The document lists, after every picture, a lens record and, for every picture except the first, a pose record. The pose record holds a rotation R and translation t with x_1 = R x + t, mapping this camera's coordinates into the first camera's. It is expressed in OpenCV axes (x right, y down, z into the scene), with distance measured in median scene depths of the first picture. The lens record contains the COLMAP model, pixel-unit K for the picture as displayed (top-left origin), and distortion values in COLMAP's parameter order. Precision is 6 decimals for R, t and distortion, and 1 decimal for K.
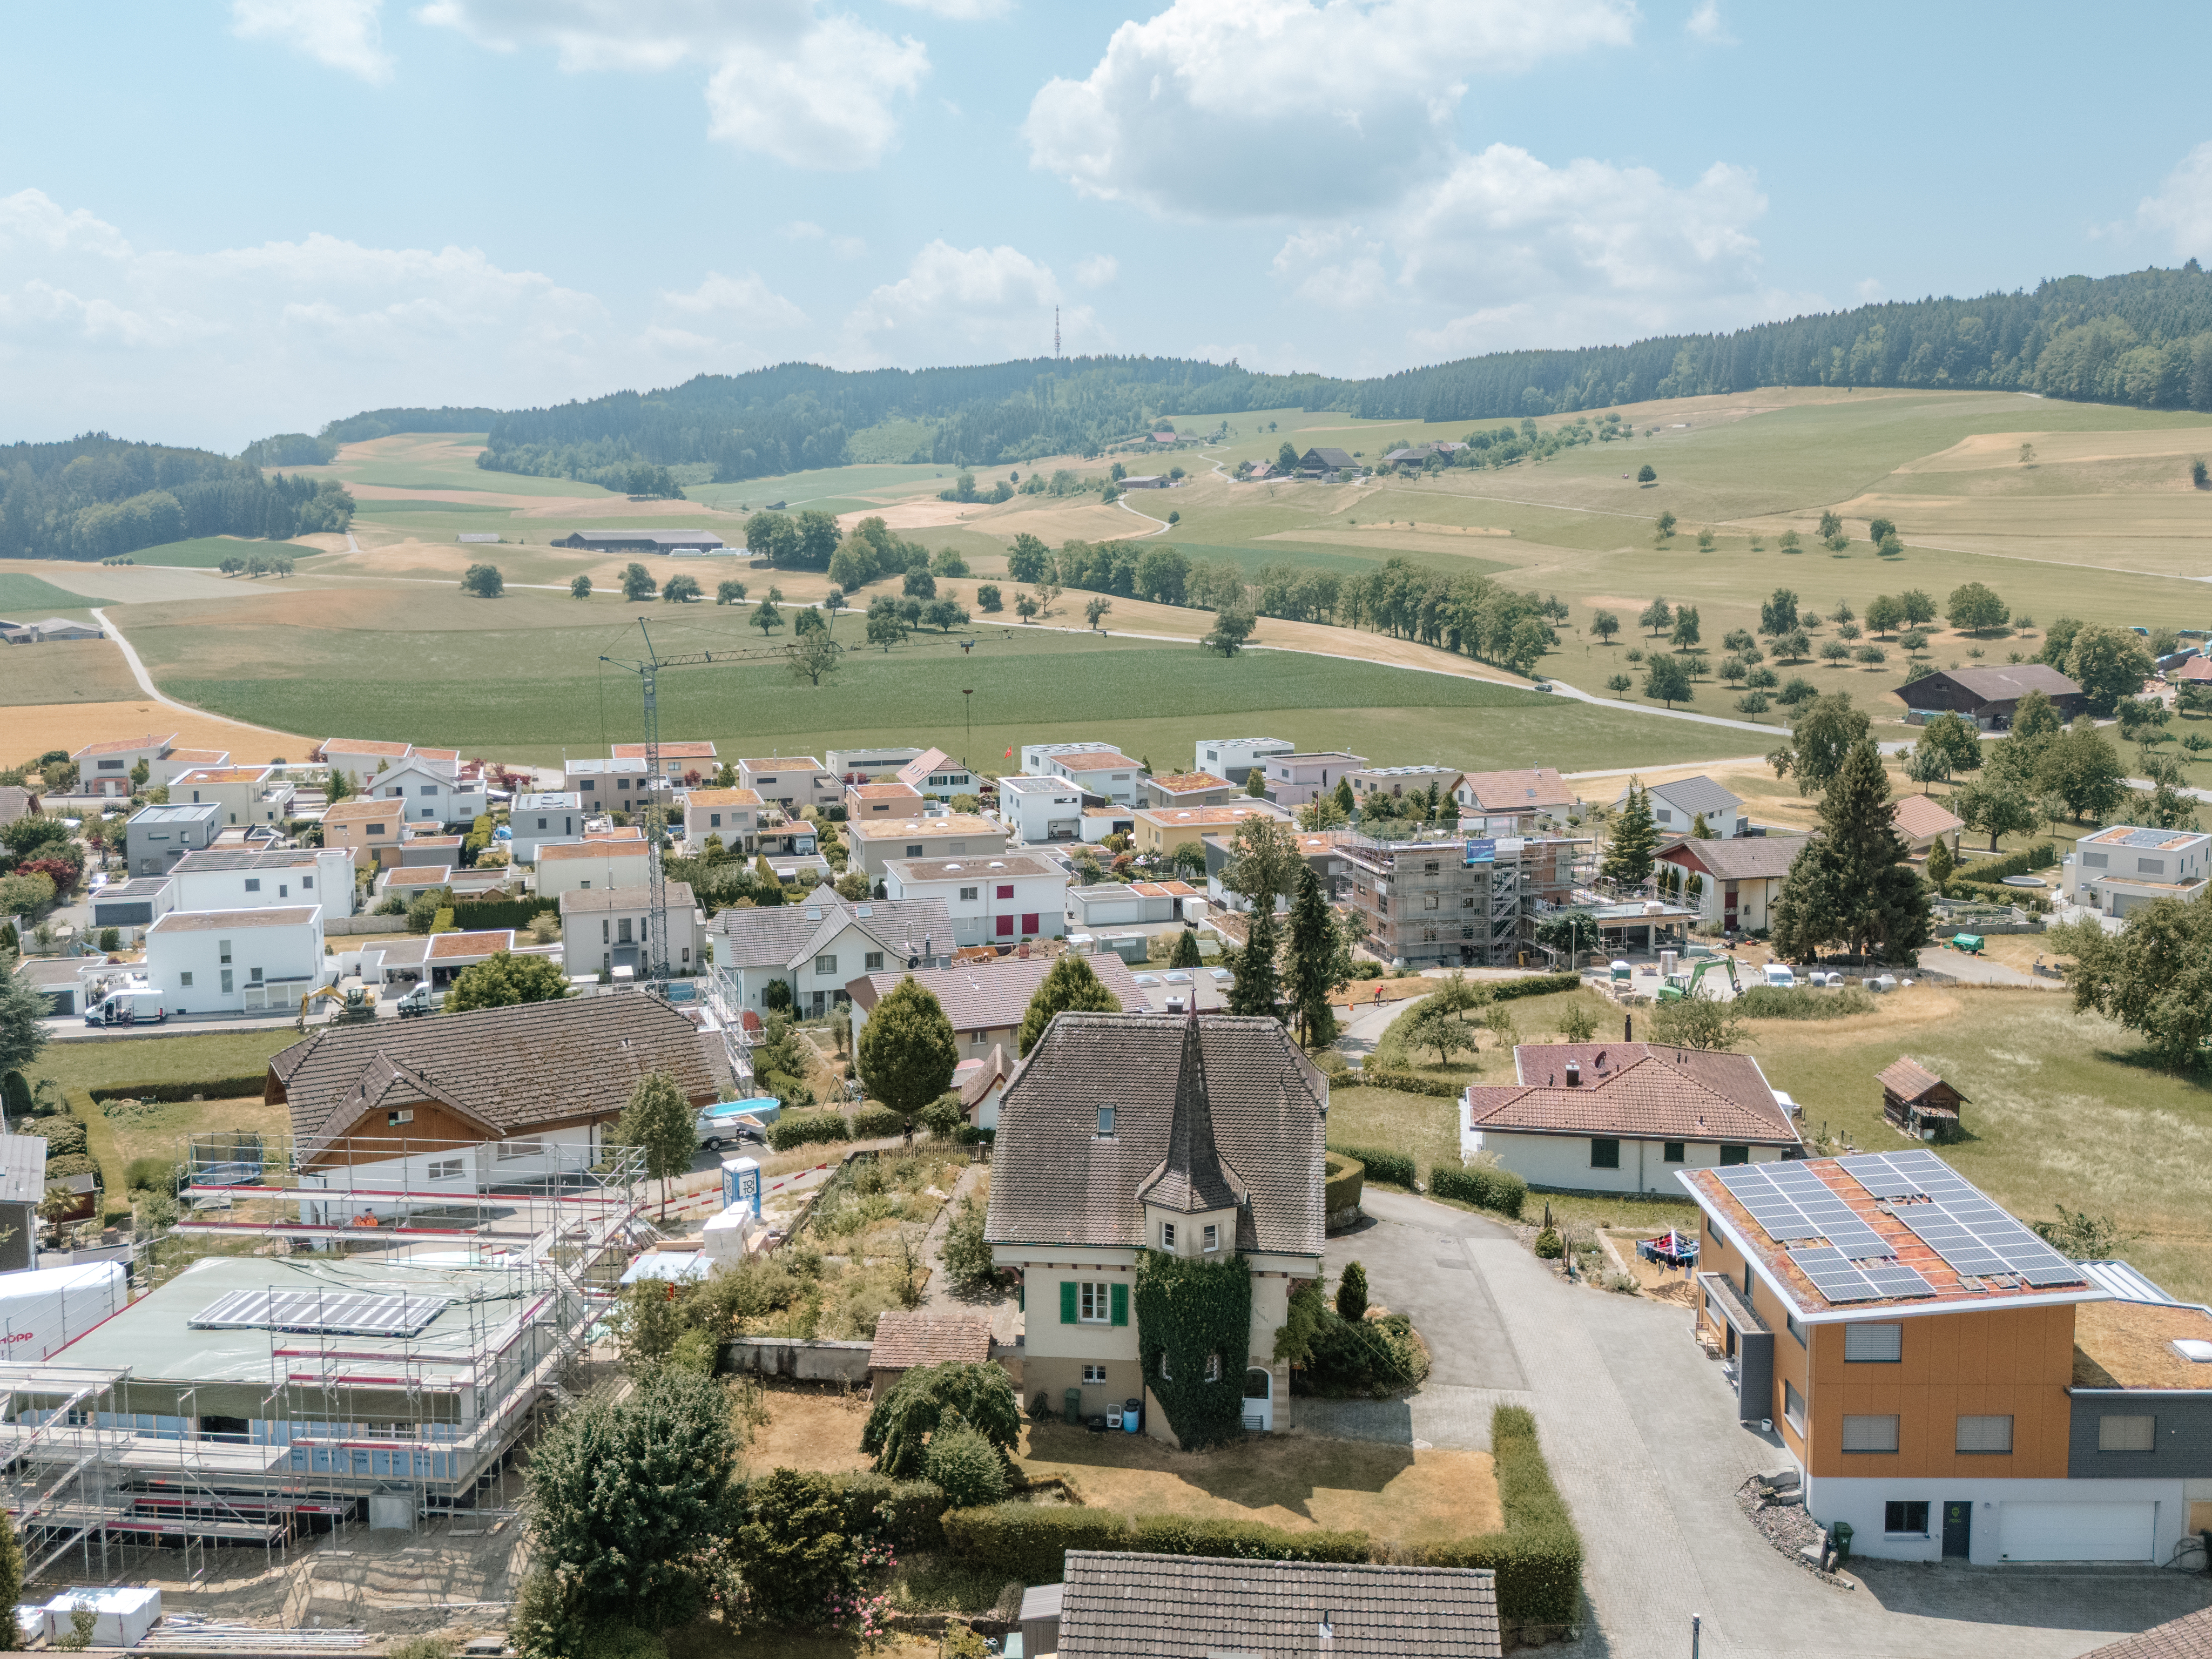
lens RADIAL K [[2613.0, 0, 1106.0], [0, 2613.0, 829.5], [0, 0, 1]] dist [0.017623, 0.021782]
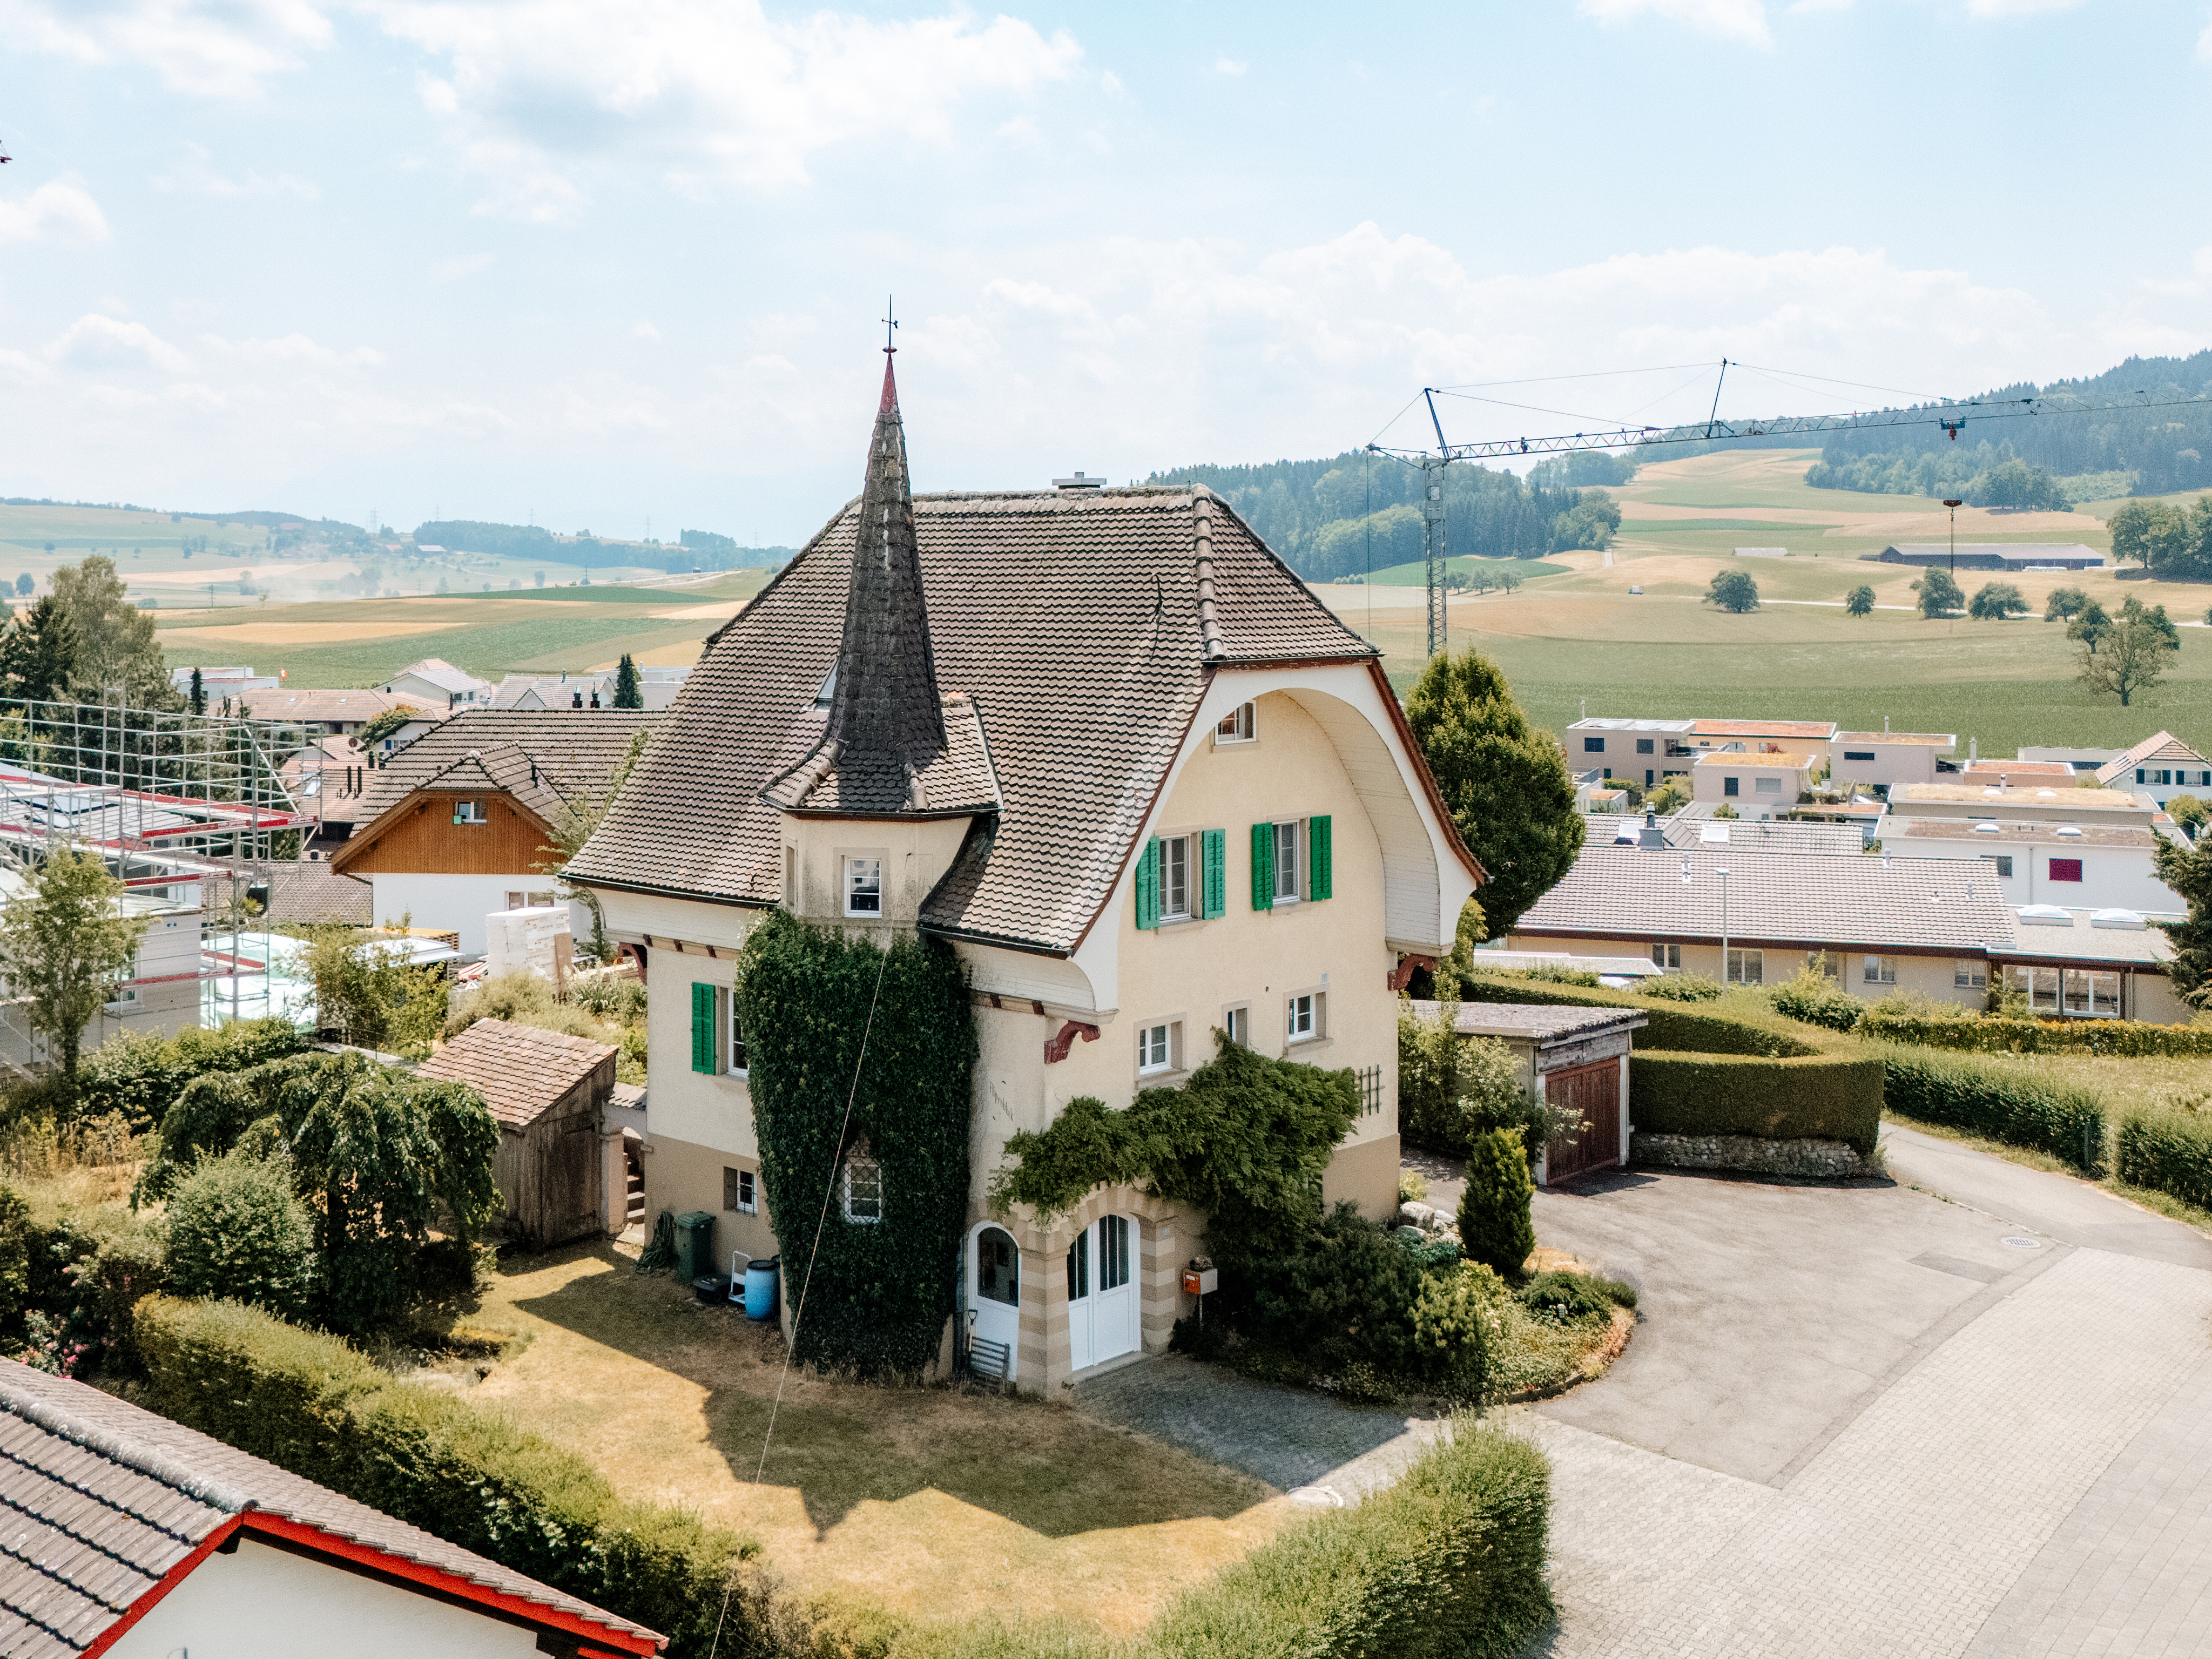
lens RADIAL K [[2613.0, 0, 1106.0], [0, 2613.0, 829.5], [0, 0, 1]] dist [0.017623, 0.021782]
pose [[0.704351, 0.011780, -0.709754, 0.186533], [-0.135577, 0.983689, -0.118219, 0.092827], [0.696784, 0.179494, 0.694459, 0.340941]]
